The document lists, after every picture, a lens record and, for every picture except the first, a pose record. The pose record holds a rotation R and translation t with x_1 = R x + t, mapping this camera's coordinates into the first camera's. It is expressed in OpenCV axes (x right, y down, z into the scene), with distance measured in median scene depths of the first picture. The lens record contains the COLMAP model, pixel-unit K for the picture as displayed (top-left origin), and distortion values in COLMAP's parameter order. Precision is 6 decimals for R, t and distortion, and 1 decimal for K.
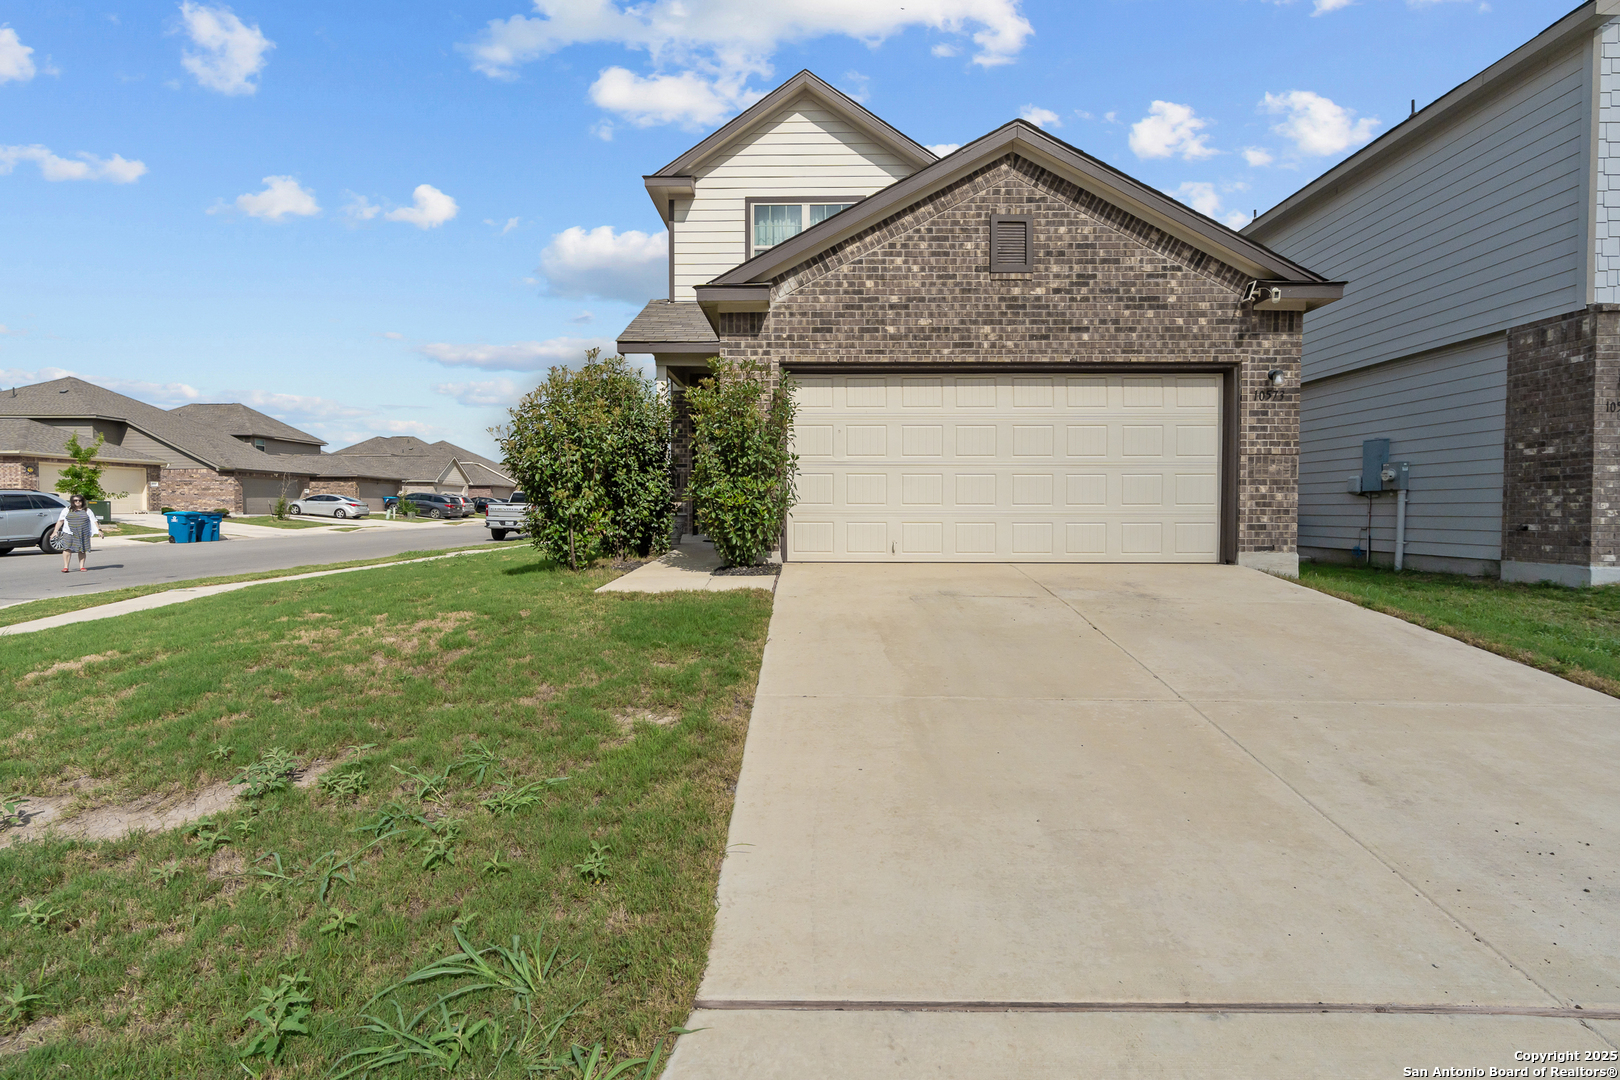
lens RADIAL K [[735.0, 0, 804.9], [0, 735.0, 527.5], [0, 0, 1]] dist [-0.013459, 0.005282]
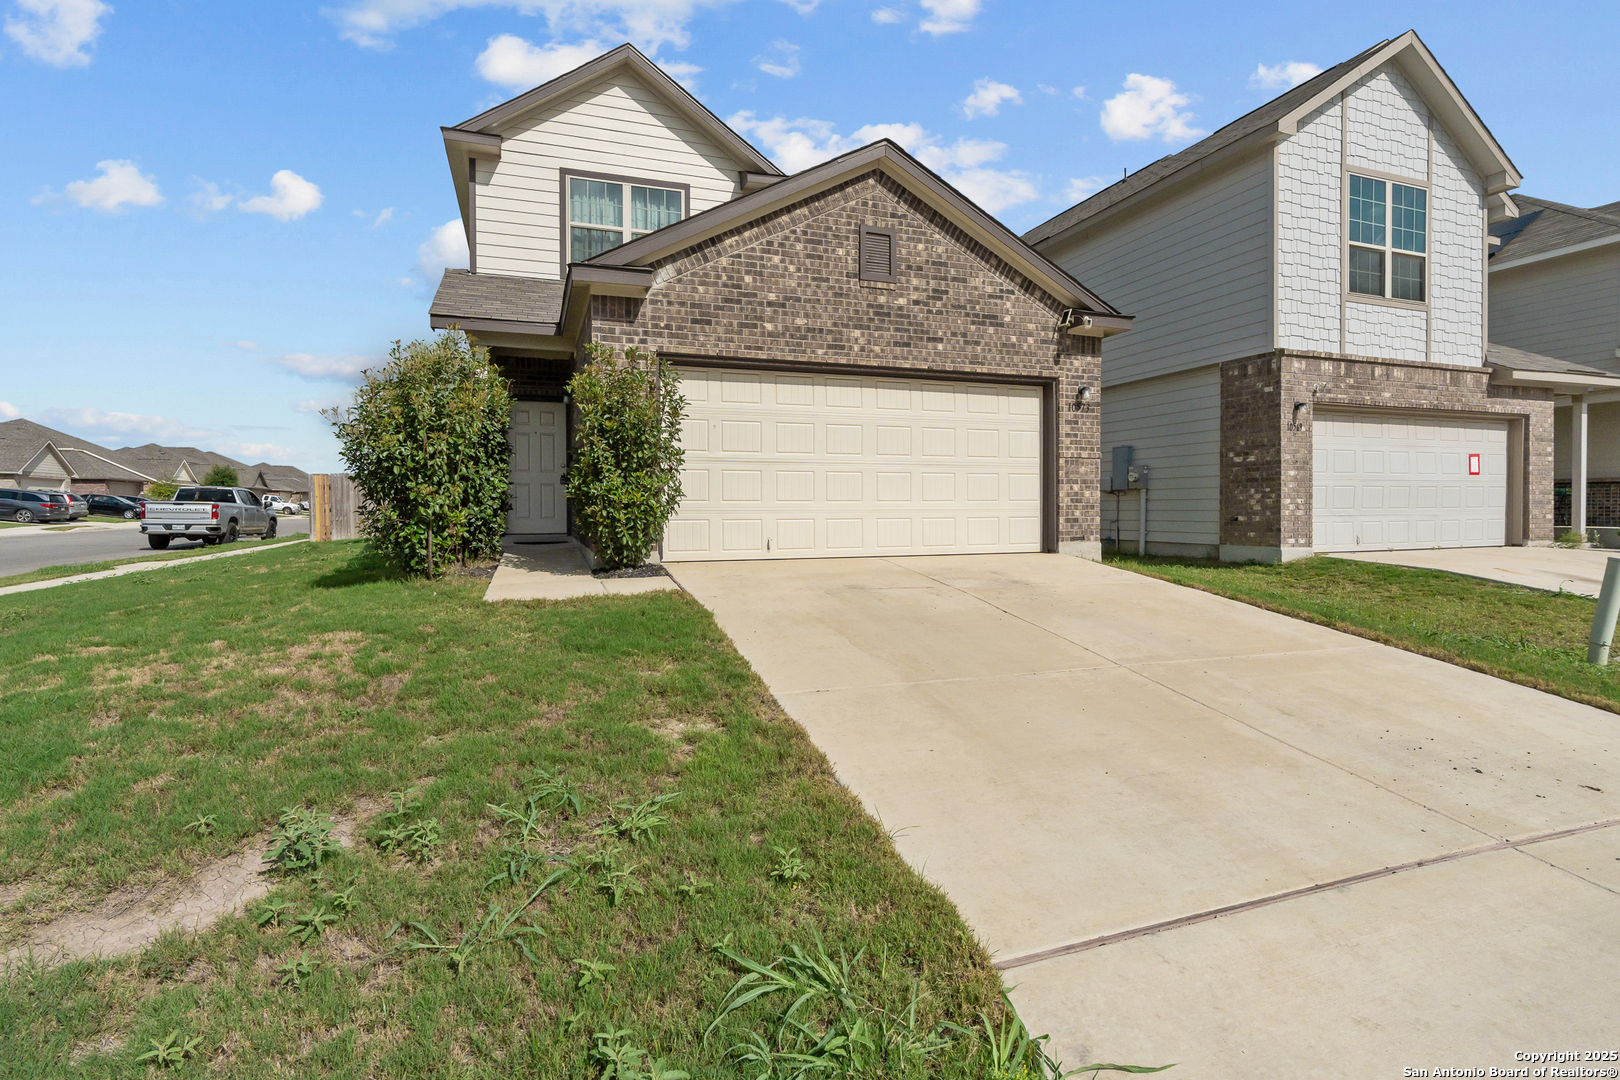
lens RADIAL K [[766.2, 0, 800.1], [0, 766.2, 513.7], [0, 0, 1]] dist [-0.016441, 0.008301]
pose [[0.938462, -0.007337, 0.345304, -0.205390], [0.013114, 0.999810, -0.014398, 0.000801], [-0.345133, 0.018041, 0.938381, 0.011099]]
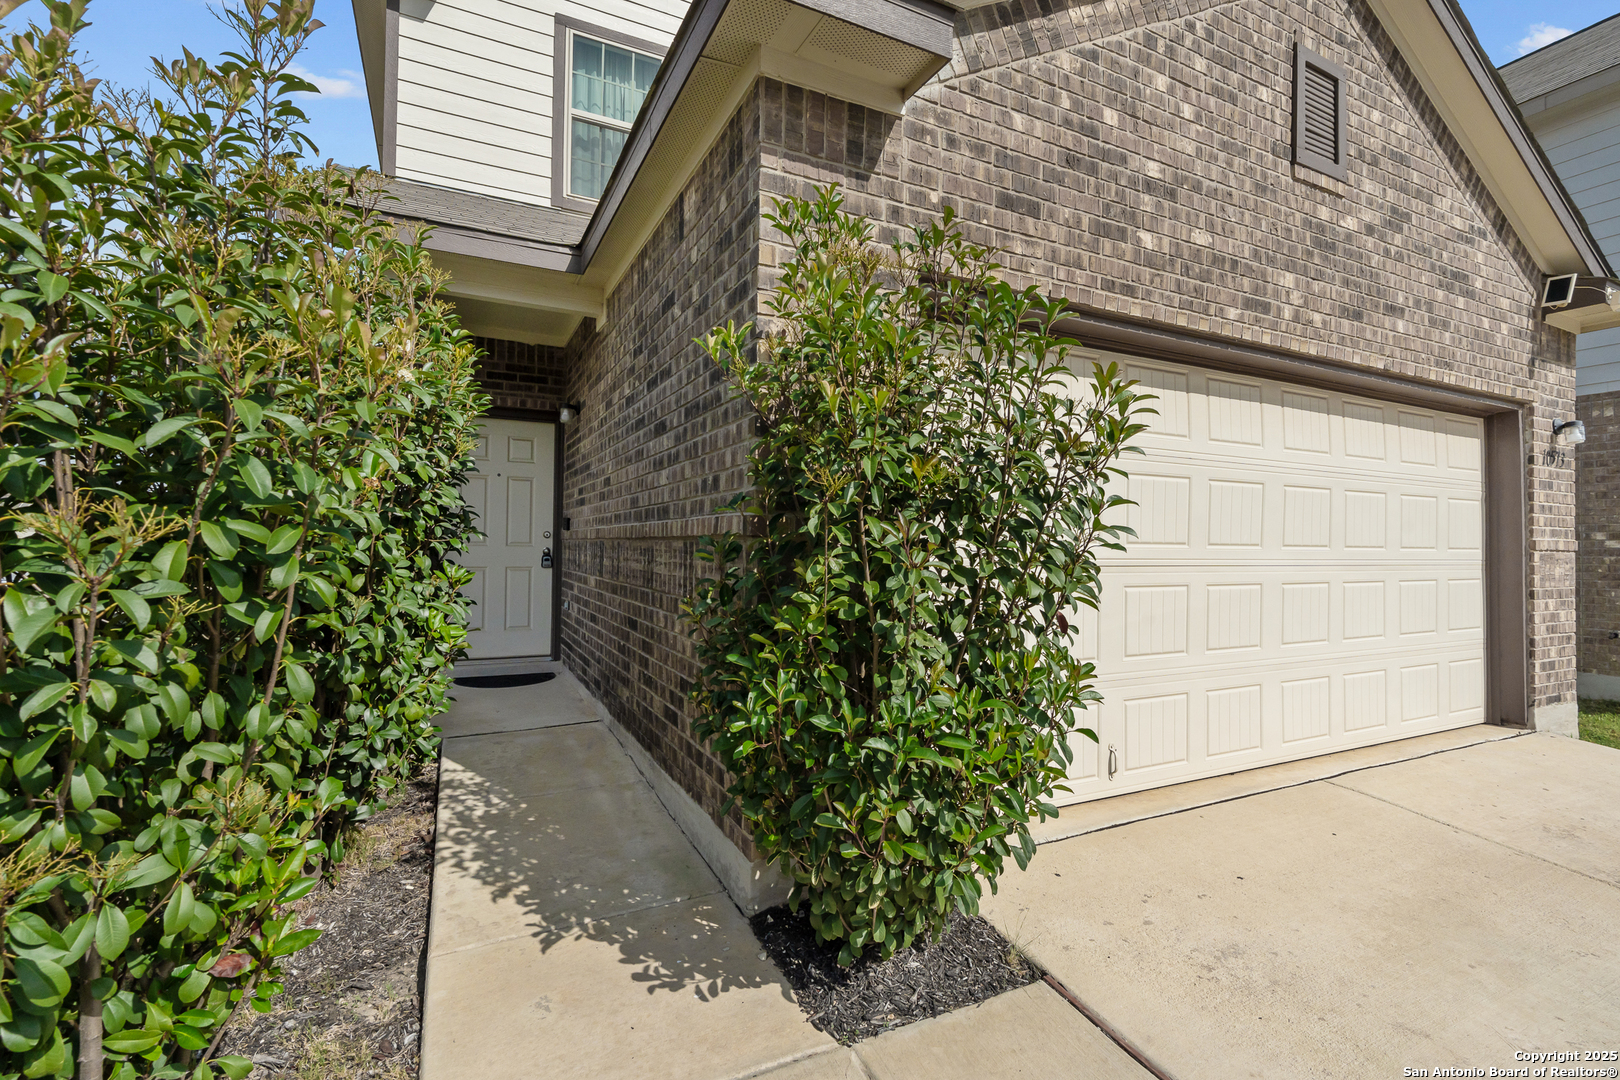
lens RADIAL K [[735.0, 0, 804.9], [0, 735.0, 527.5], [0, 0, 1]] dist [-0.013459, 0.005282]
pose [[0.890953, 0.020896, 0.453614, -0.236213], [0.000593, 0.998886, -0.047178, -0.090351], [-0.454095, 0.042303, 0.889948, 0.730583]]
